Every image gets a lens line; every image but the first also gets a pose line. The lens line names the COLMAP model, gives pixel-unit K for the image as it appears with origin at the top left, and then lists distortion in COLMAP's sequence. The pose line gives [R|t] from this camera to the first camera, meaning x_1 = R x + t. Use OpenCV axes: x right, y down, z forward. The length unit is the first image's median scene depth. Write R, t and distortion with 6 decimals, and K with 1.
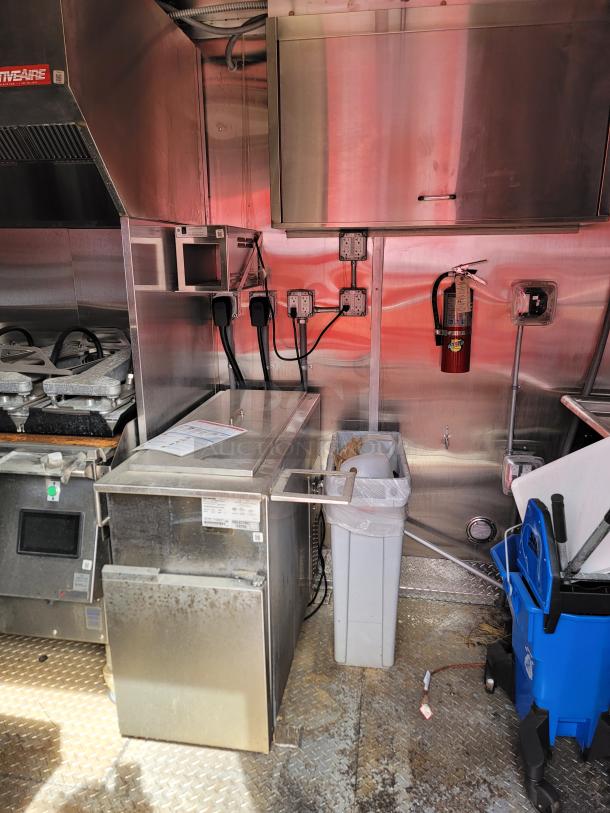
lens RADIAL K [[560.2, 0, 301.6], [0, 560.2, 415.2], [0, 0, 1]] dist [0.096282, -0.077982]
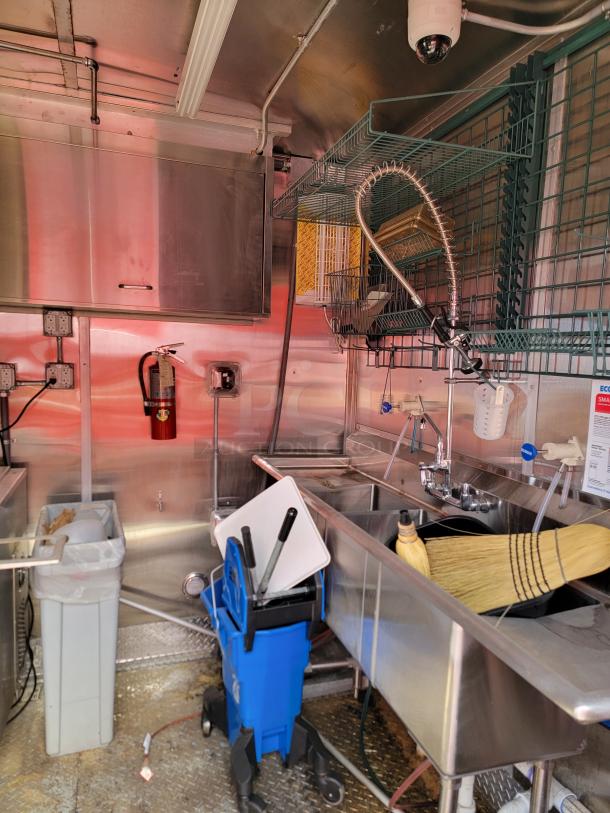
lens RADIAL K [[560.2, 0, 301.6], [0, 560.2, 415.2], [0, 0, 1]] dist [0.096282, -0.077982]
pose [[0.885218, -0.014786, 0.464941, -0.002247], [0.087842, 0.986826, -0.135862, 0.052167], [-0.456807, 0.161109, 0.874855, -0.100880]]
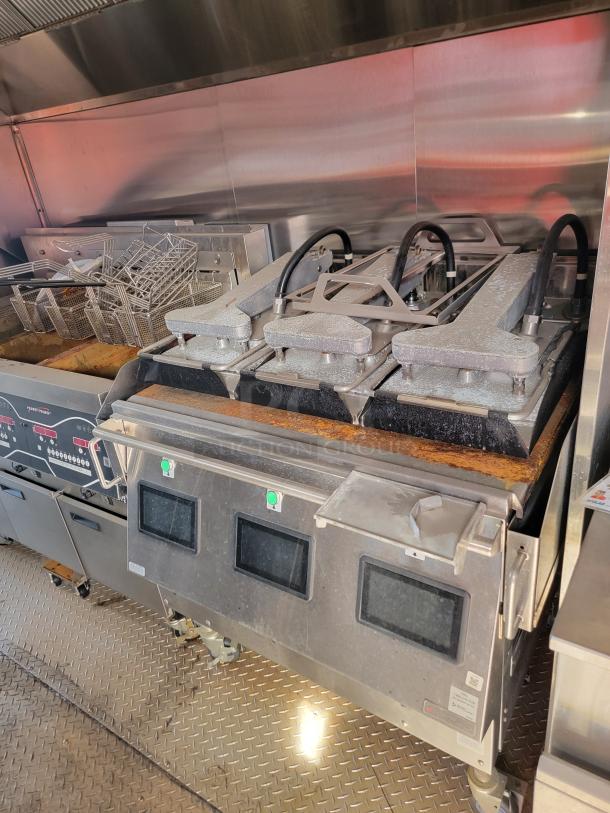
lens RADIAL K [[560.2, 0, 301.6], [0, 560.2, 415.2], [0, 0, 1]] dist [0.096282, -0.077982]
pose [[0.906071, 0.092267, -0.412943, -0.253202], [0.005542, 0.973264, 0.229623, -0.099818], [0.423089, -0.210343, 0.881335, 0.378399]]
